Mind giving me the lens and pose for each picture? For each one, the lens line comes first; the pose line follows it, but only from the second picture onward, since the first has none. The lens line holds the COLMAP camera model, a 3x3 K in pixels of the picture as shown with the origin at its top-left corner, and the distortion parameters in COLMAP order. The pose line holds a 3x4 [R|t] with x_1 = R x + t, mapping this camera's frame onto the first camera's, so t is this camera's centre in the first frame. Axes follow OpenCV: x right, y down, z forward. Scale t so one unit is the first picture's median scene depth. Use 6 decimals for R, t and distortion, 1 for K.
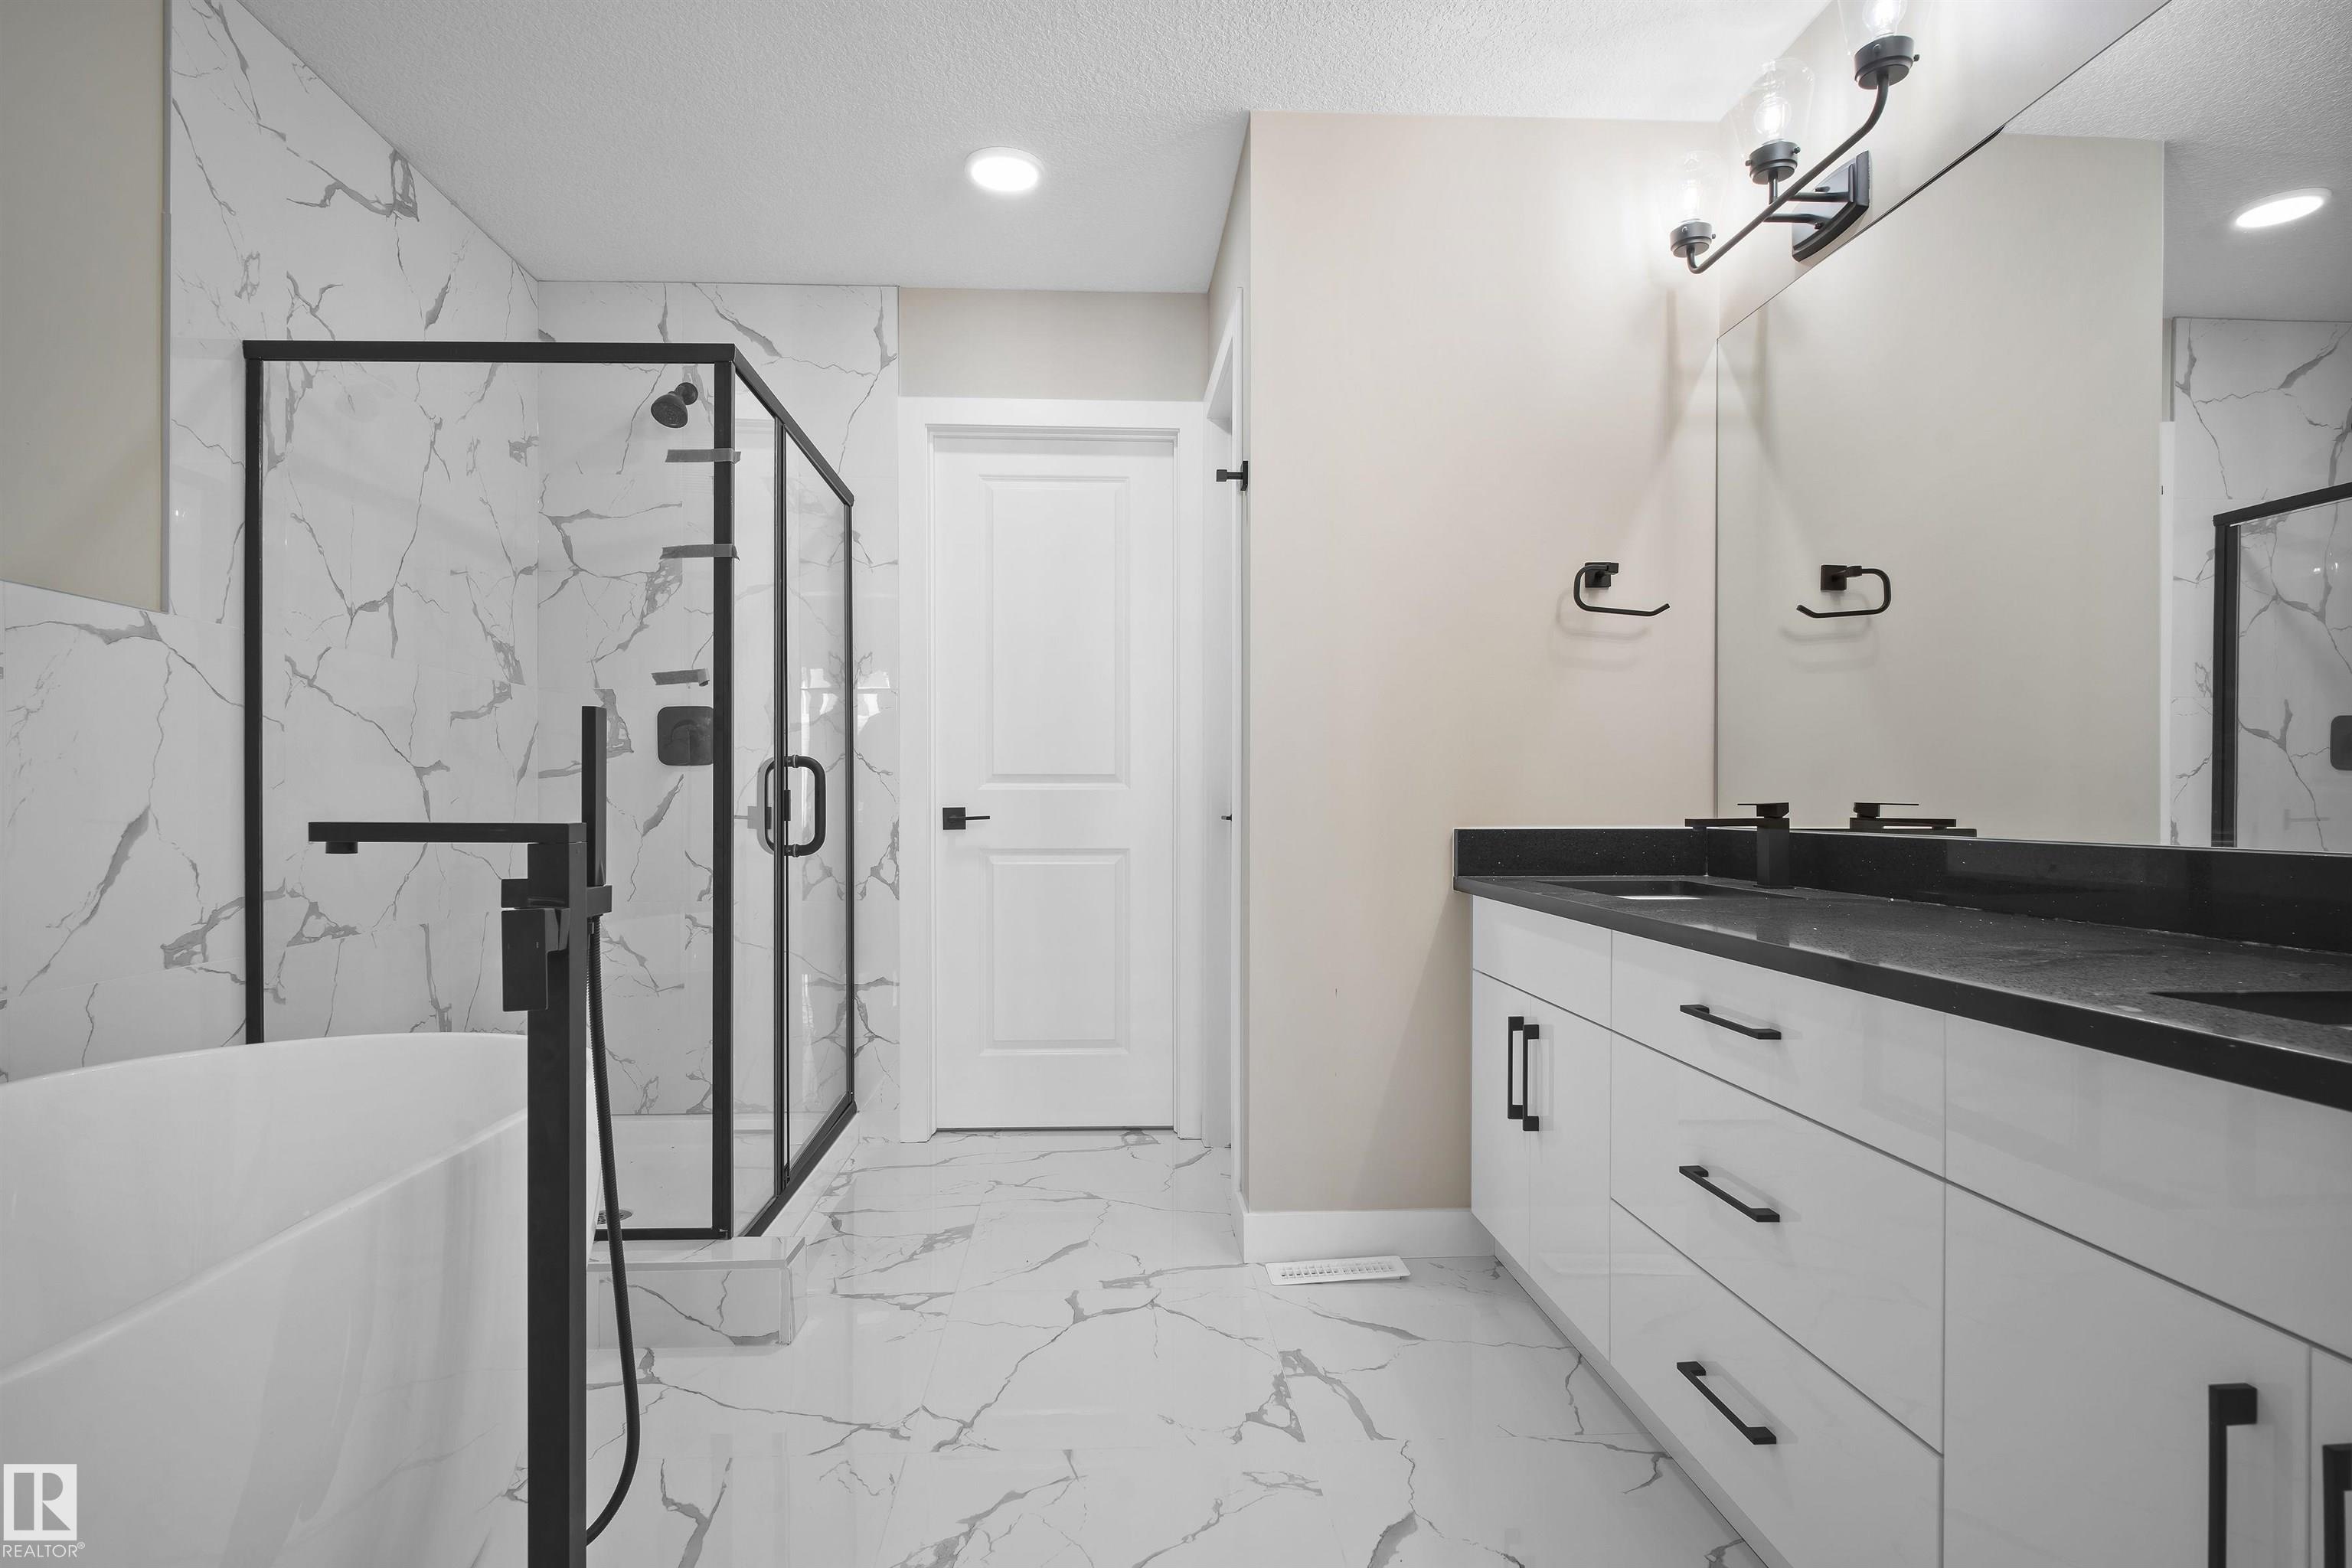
lens RADIAL K [[1208.5, 0, 1124.4], [0, 1208.5, 770.5], [0, 0, 1]] dist [-0.001054, 0.000641]
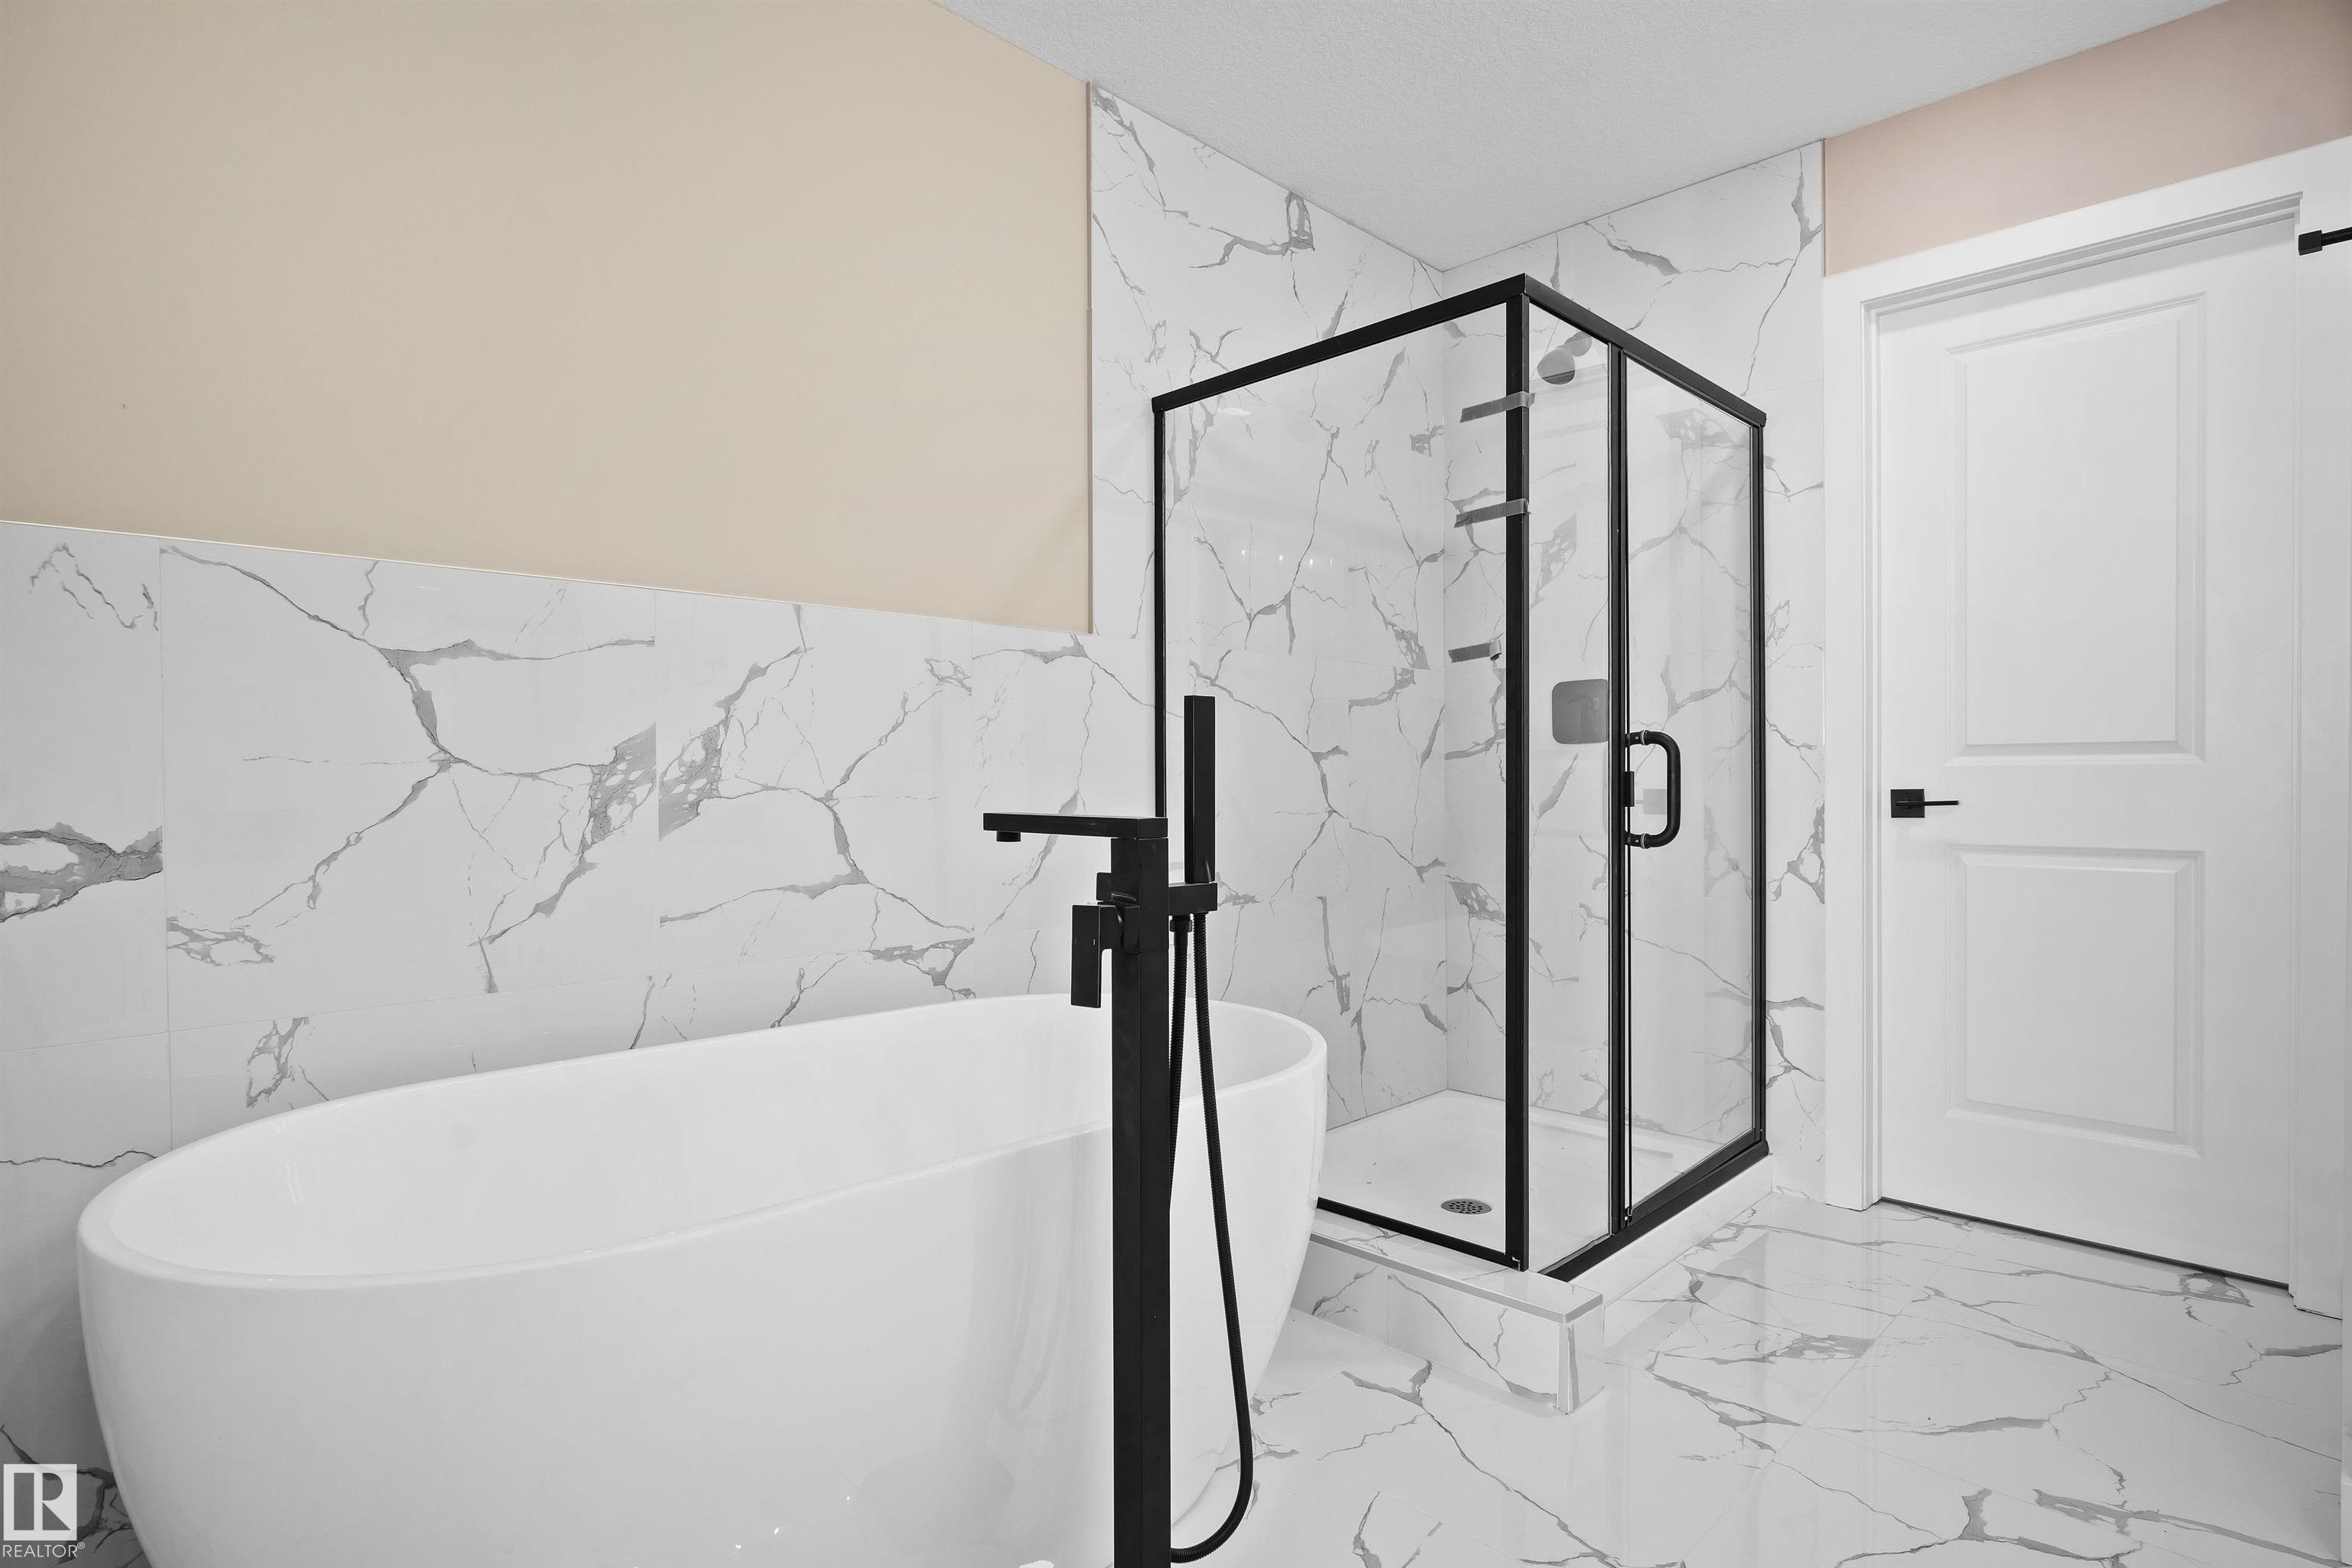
lens RADIAL K [[1202.7, 0, 1166.2], [0, 1202.7, 773.1], [0, 0, 1]] dist [-0.001970, 0.000618]
pose [[0.686800, -0.007302, -0.726810, 0.112271], [0.024954, 0.999597, 0.013537, -0.002319], [0.726418, -0.027434, 0.686706, 0.154053]]
